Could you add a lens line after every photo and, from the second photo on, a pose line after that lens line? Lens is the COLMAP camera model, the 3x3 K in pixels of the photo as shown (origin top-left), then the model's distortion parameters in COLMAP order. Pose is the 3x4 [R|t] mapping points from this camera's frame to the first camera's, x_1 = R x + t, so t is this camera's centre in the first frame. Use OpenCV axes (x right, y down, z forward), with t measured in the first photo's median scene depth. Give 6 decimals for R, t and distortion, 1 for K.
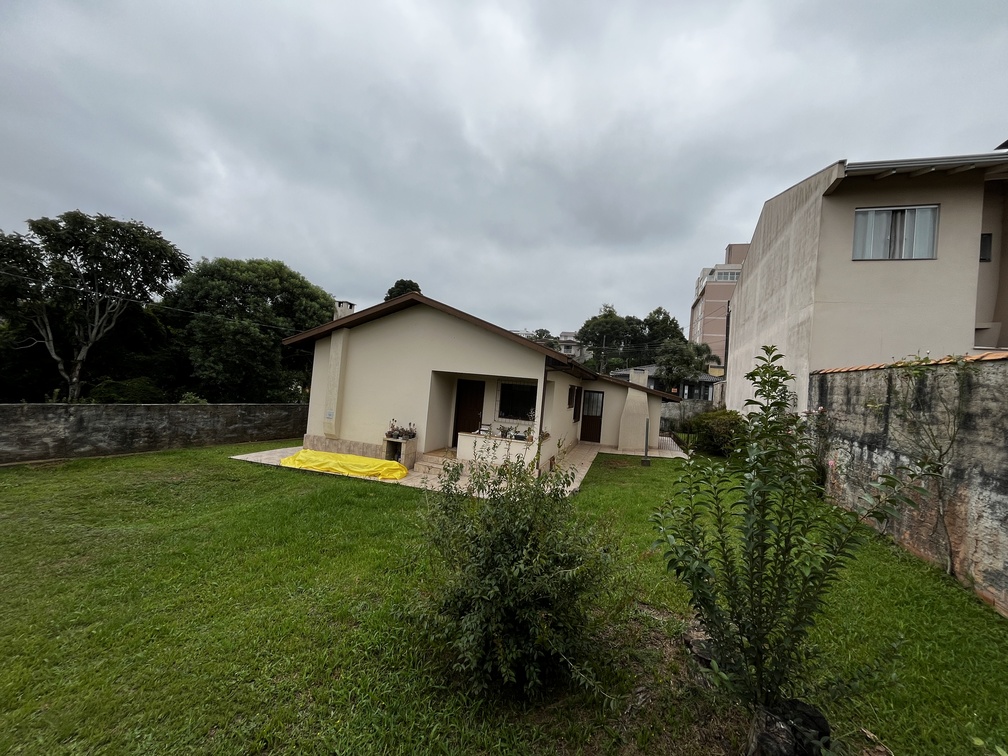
lens RADIAL K [[423.3, 0, 500.4], [0, 423.3, 375.9], [0, 0, 1]] dist [-0.002249, -0.000147]
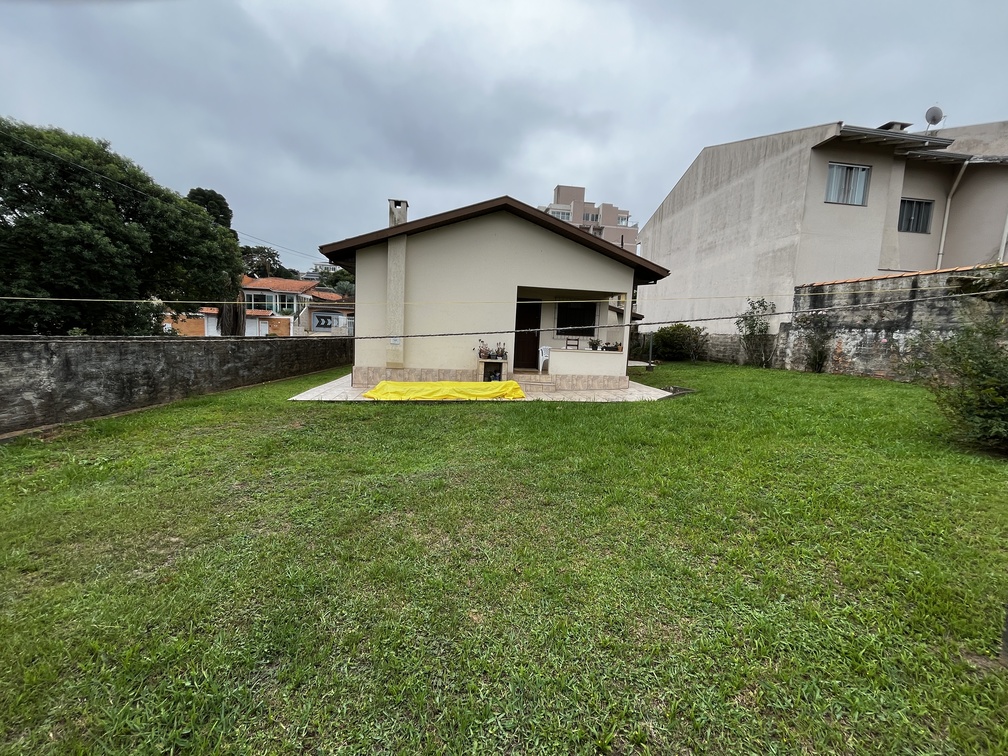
lens RADIAL K [[423.3, 0, 500.4], [0, 423.3, 375.9], [0, 0, 1]] dist [-0.002249, -0.000147]
pose [[0.896276, -0.088007, 0.434678, -0.647815], [0.023468, 0.988152, 0.151675, 0.043176], [-0.442876, -0.125742, 0.887722, 0.157663]]
